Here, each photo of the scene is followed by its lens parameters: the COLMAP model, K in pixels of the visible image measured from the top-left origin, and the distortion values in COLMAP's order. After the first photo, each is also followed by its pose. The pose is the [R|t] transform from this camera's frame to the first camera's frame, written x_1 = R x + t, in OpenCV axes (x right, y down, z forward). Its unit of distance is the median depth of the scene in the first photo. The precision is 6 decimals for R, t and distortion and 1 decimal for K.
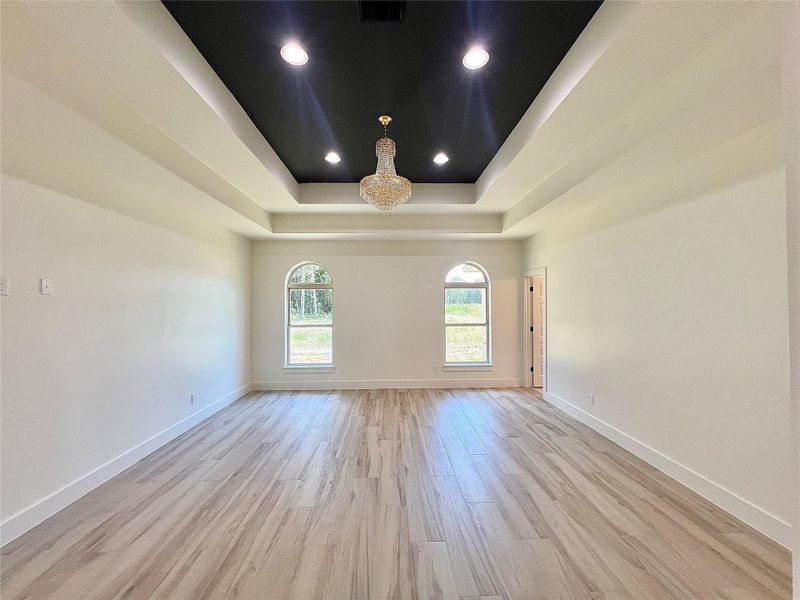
lens RADIAL K [[321.4, 0, 400.0], [0, 321.4, 300.0], [0, 0, 1]] dist [-0.000131, 0.000104]
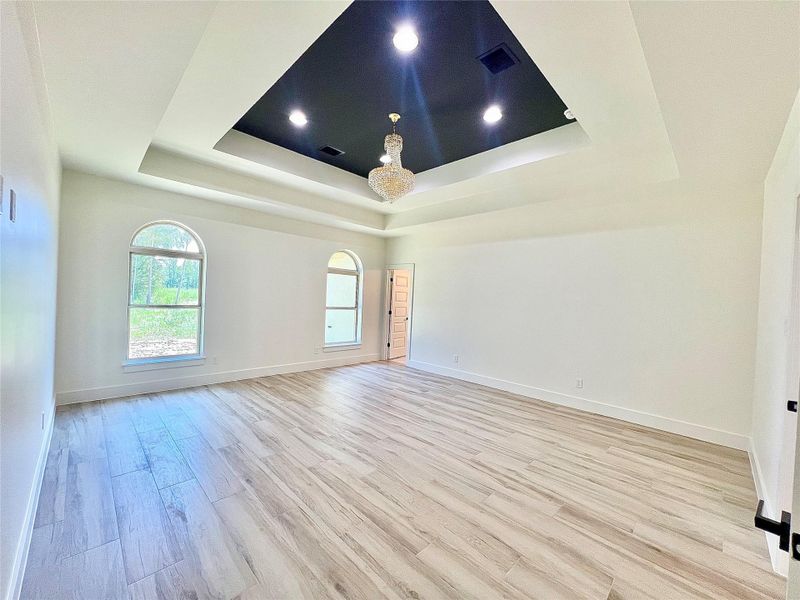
lens RADIAL K [[321.4, 0, 400.0], [0, 321.4, 300.0], [0, 0, 1]] dist [-0.000131, 0.000104]
pose [[0.729912, 0.030319, 0.682868, -0.405221], [-0.056270, 0.998290, 0.015822, 0.022507], [-0.681221, -0.049974, 0.730370, 0.079432]]
